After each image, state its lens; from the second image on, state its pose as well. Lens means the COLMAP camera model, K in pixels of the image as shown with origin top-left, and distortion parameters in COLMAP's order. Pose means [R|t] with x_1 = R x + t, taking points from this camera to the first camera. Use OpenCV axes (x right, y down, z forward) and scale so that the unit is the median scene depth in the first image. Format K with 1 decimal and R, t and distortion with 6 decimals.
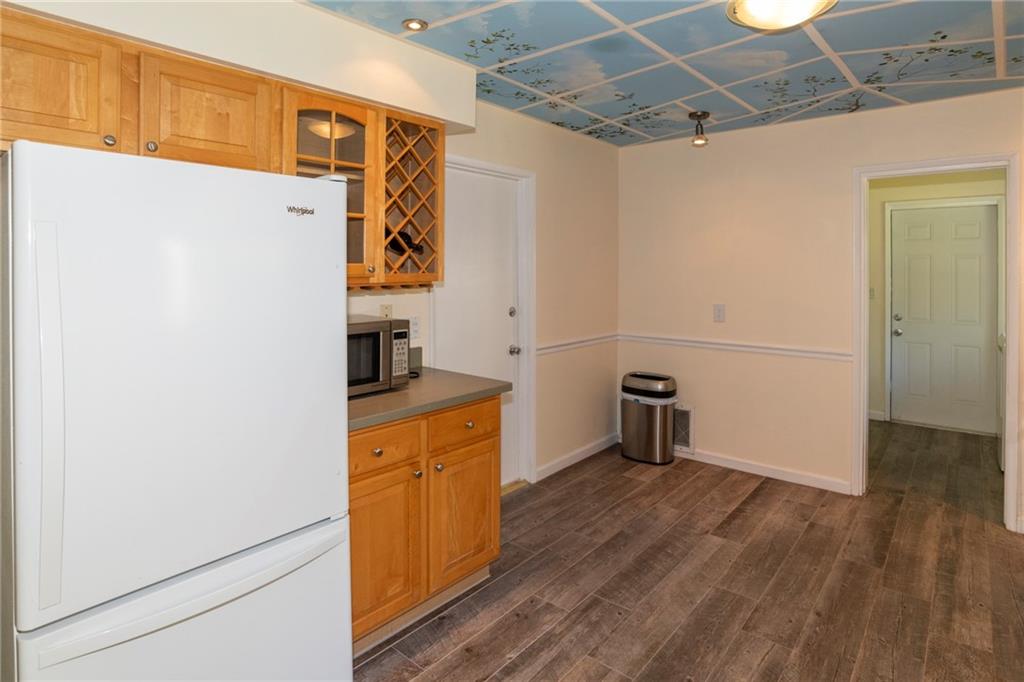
lens RADIAL K [[547.9, 0, 523.5], [0, 547.9, 268.1], [0, 0, 1]] dist [-0.046298, 0.015042]
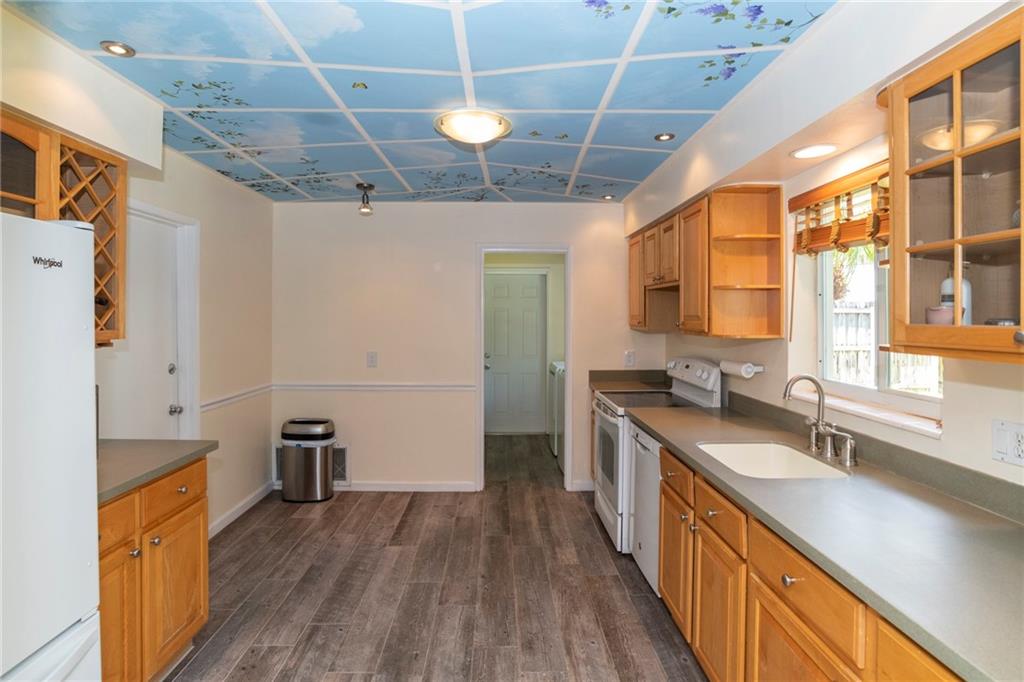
lens RADIAL K [[547.9, 0, 476.2], [0, 547.9, 319.5], [0, 0, 1]] dist [-0.046298, 0.015042]
pose [[0.770850, -0.006466, 0.636984, -0.273707], [-0.000216, 0.999946, 0.010413, -0.016965], [-0.637017, -0.008165, 0.770806, -0.038913]]
